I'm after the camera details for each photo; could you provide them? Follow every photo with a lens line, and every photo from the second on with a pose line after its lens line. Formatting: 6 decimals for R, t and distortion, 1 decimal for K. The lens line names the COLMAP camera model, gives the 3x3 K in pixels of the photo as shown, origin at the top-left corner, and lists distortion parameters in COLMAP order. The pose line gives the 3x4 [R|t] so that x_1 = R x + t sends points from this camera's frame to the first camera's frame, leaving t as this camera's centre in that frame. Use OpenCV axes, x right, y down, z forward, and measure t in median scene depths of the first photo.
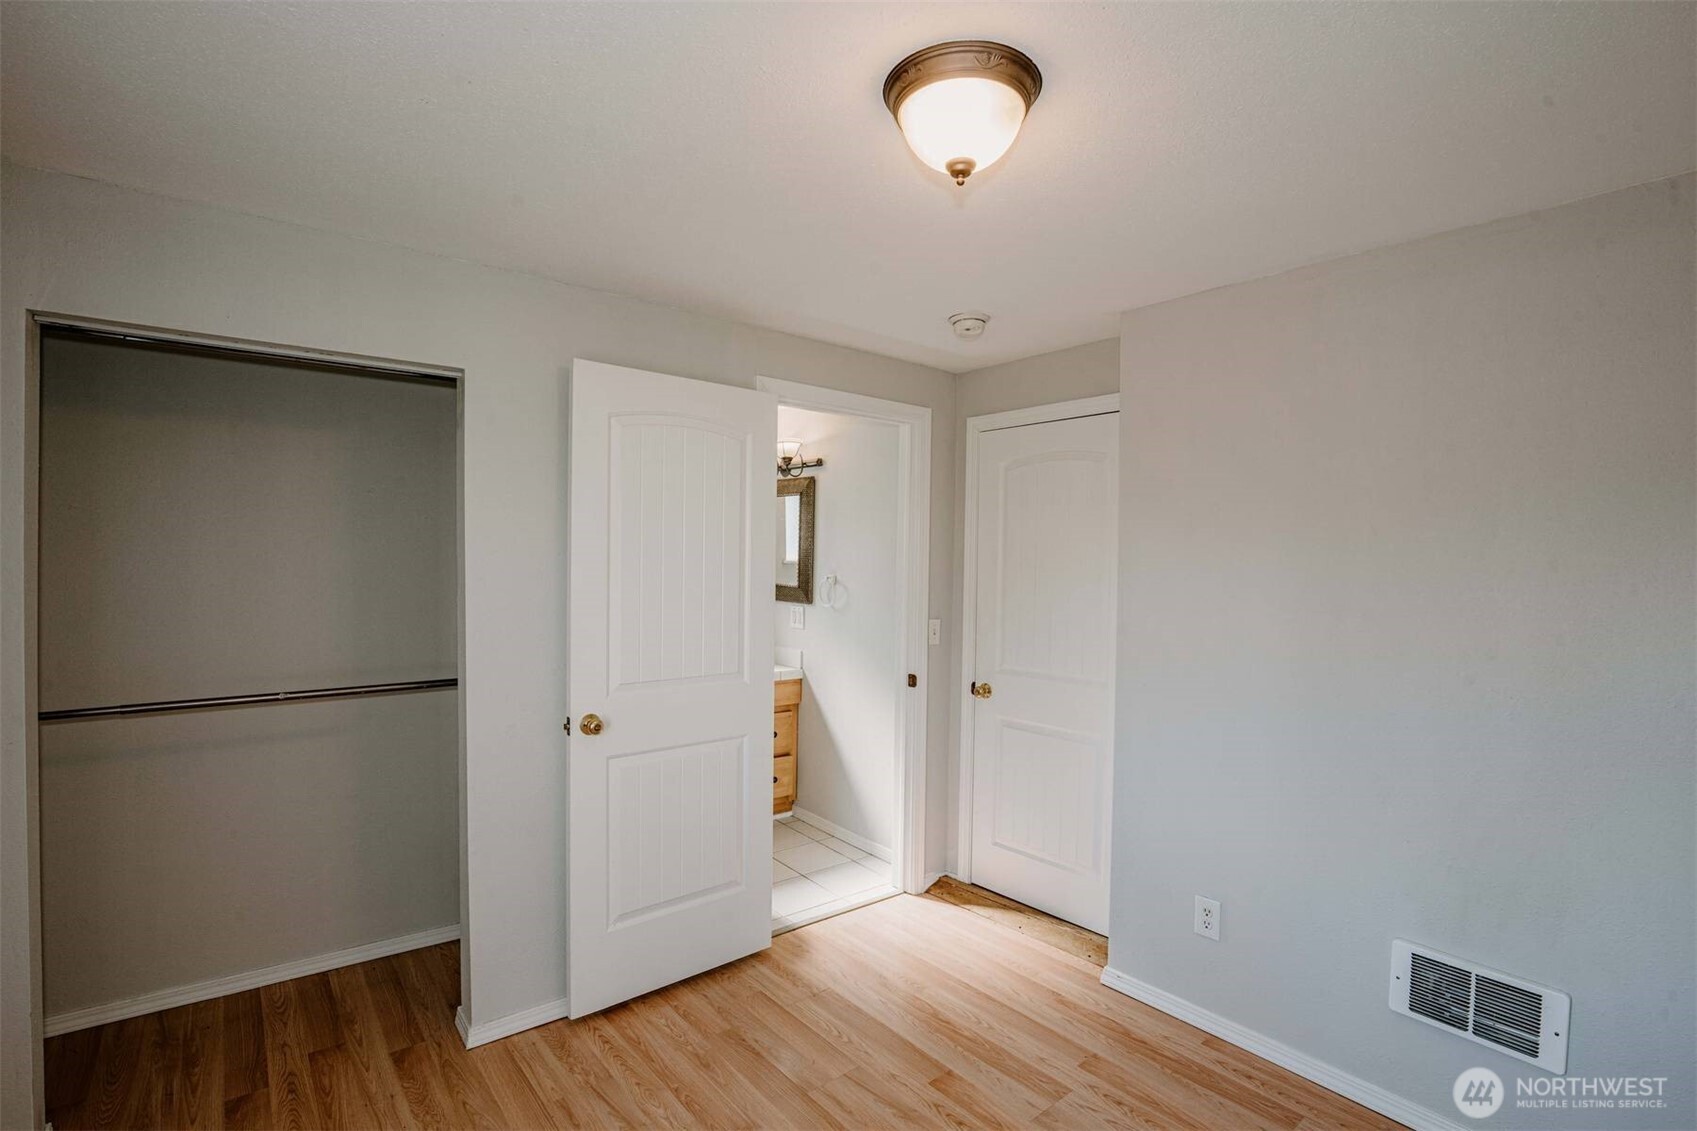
lens RADIAL K [[793.5, 0, 848.6], [0, 793.5, 581.3], [0, 0, 1]] dist [-0.028511, 0.001125]
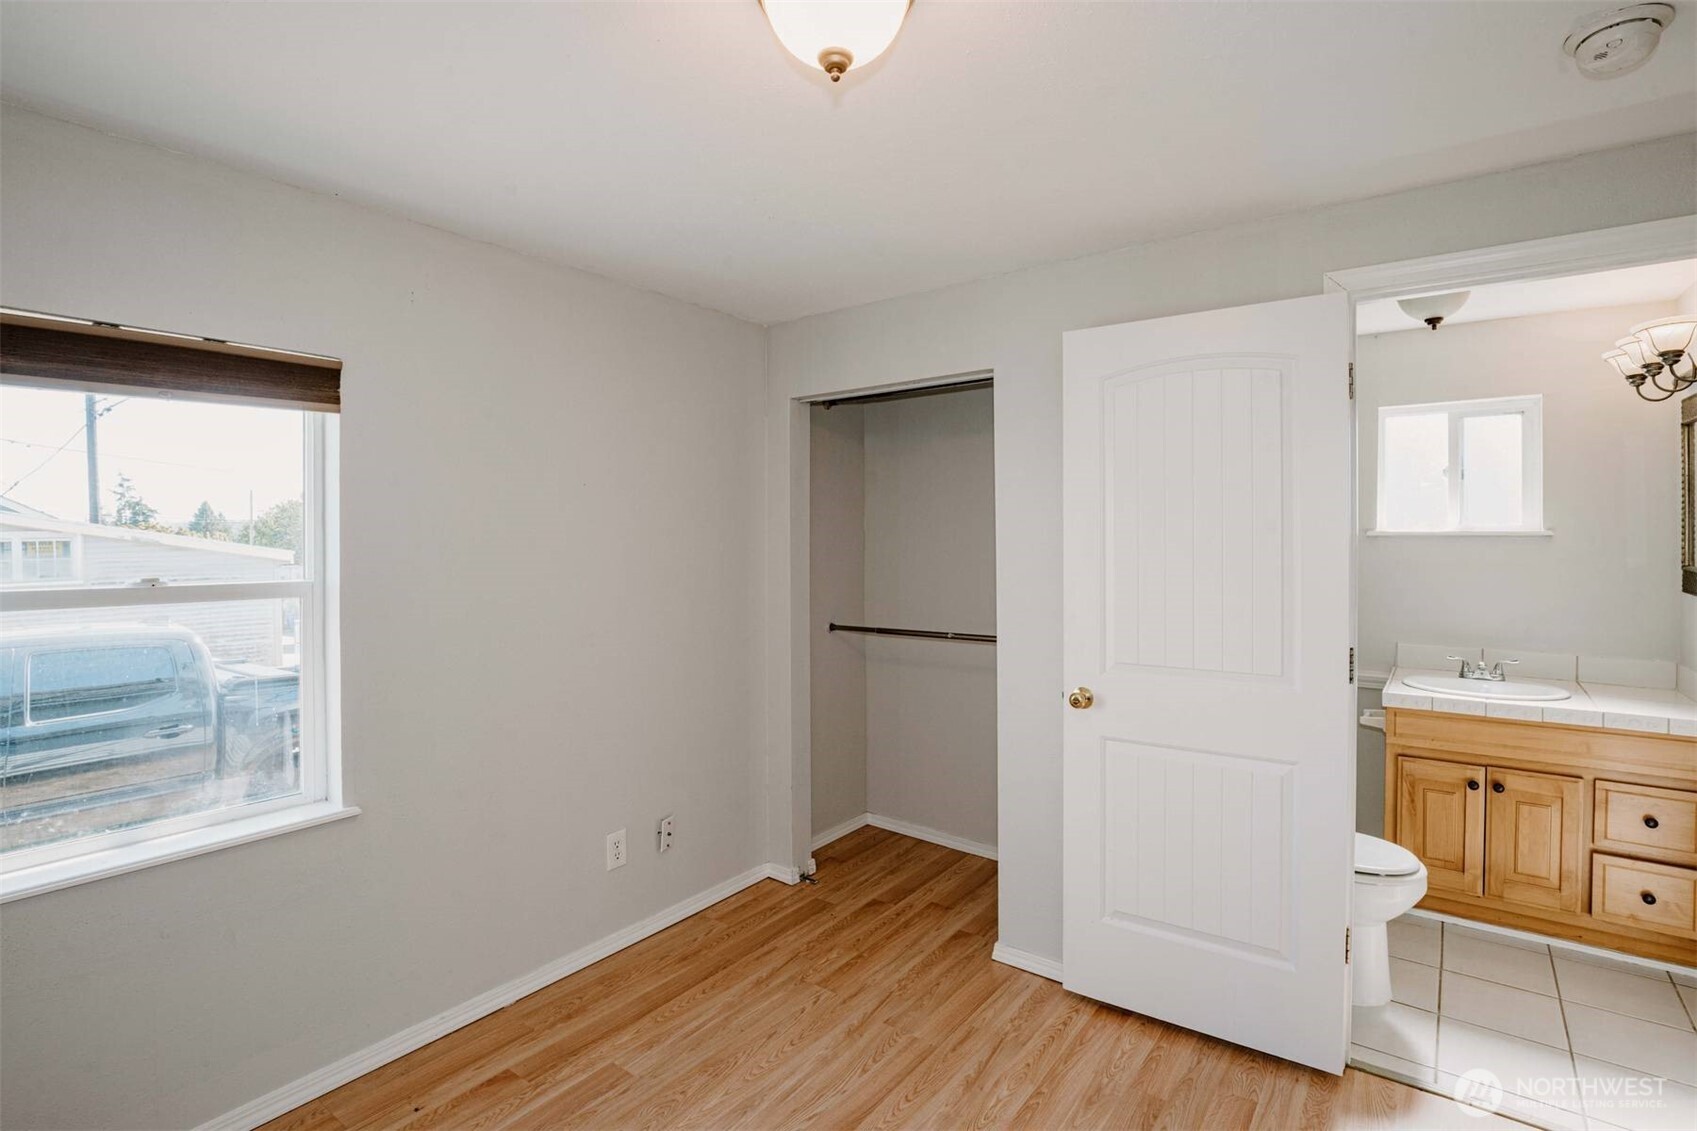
lens RADIAL K [[812.3, 0, 848.0], [0, 812.3, 554.2], [0, 0, 1]] dist [-0.027415, 0.001670]
pose [[0.237943, 0.008279, -0.971244, 0.608547], [-0.018683, 0.999818, 0.003946, 0.003133], [0.971100, 0.017207, 0.238054, 0.498714]]
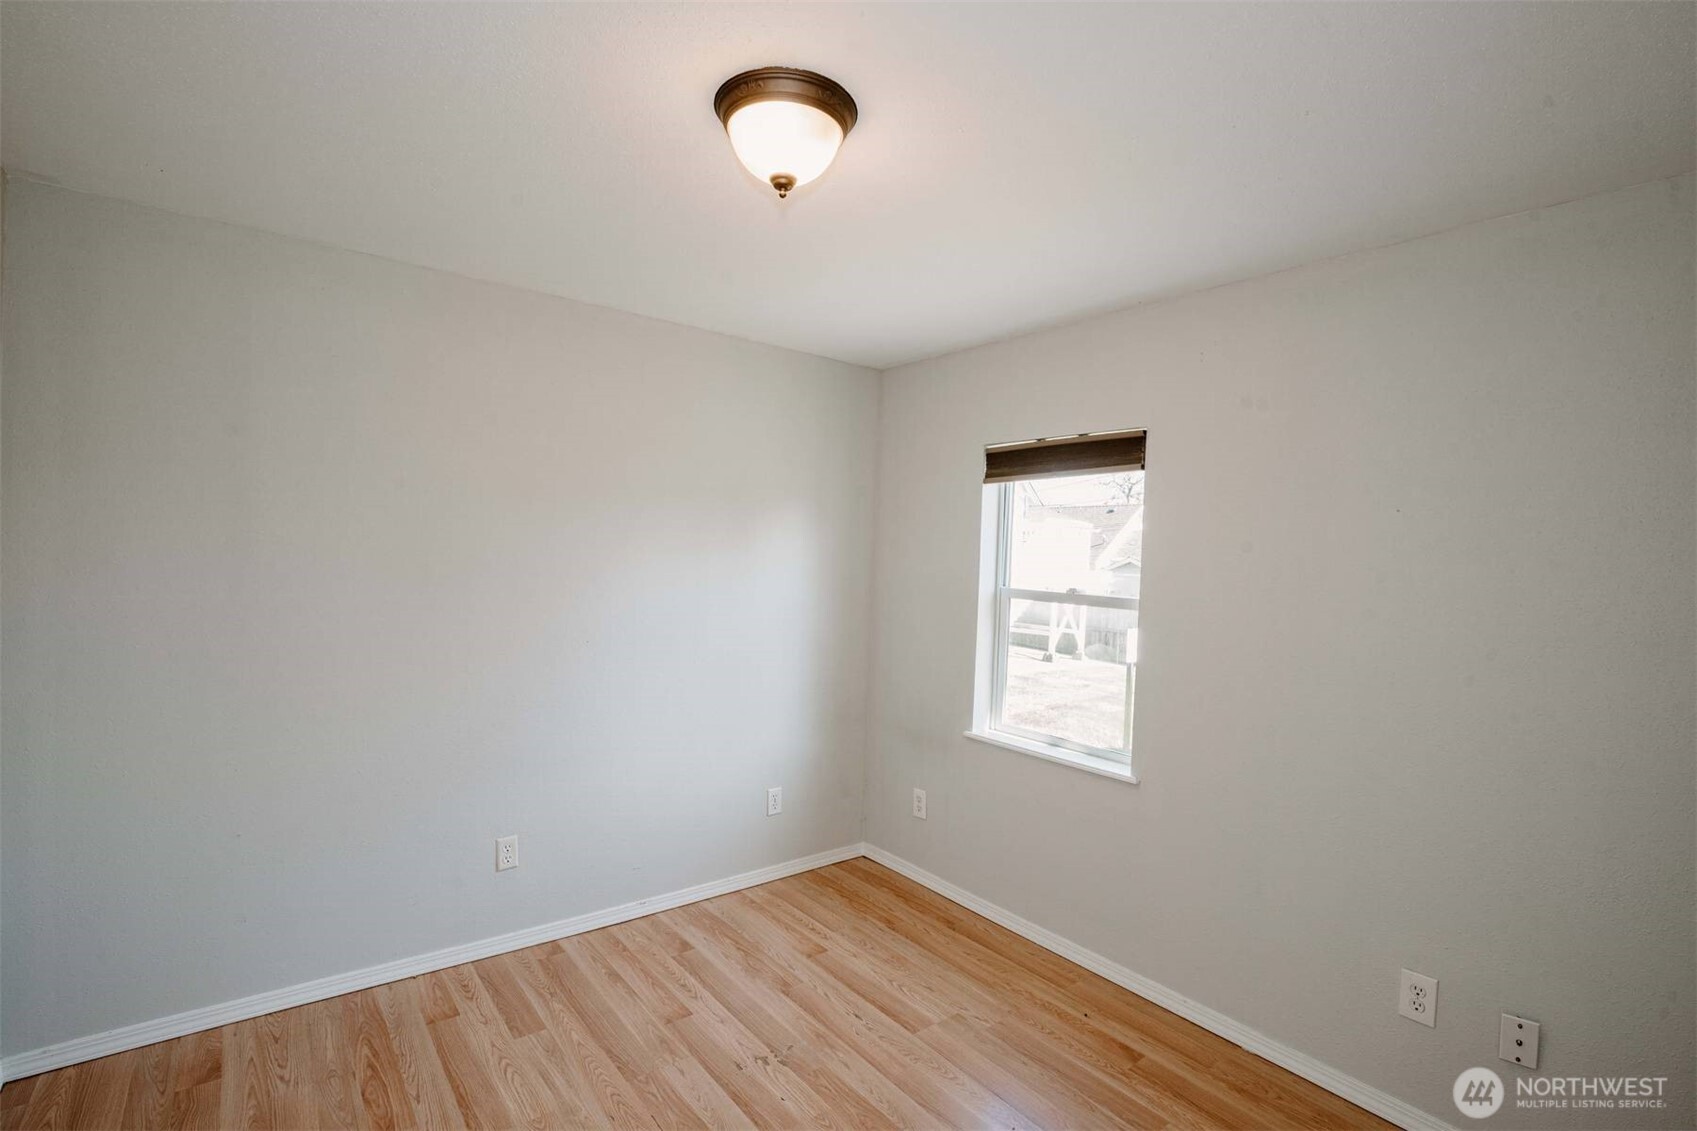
lens RADIAL K [[793.5, 0, 848.6], [0, 793.5, 581.3], [0, 0, 1]] dist [-0.028511, 0.001125]
pose [[-0.998300, -0.048996, 0.031557, -0.015082], [-0.046985, 0.996994, 0.061604, -0.030079], [-0.034480, 0.060016, -0.997602, 1.316192]]
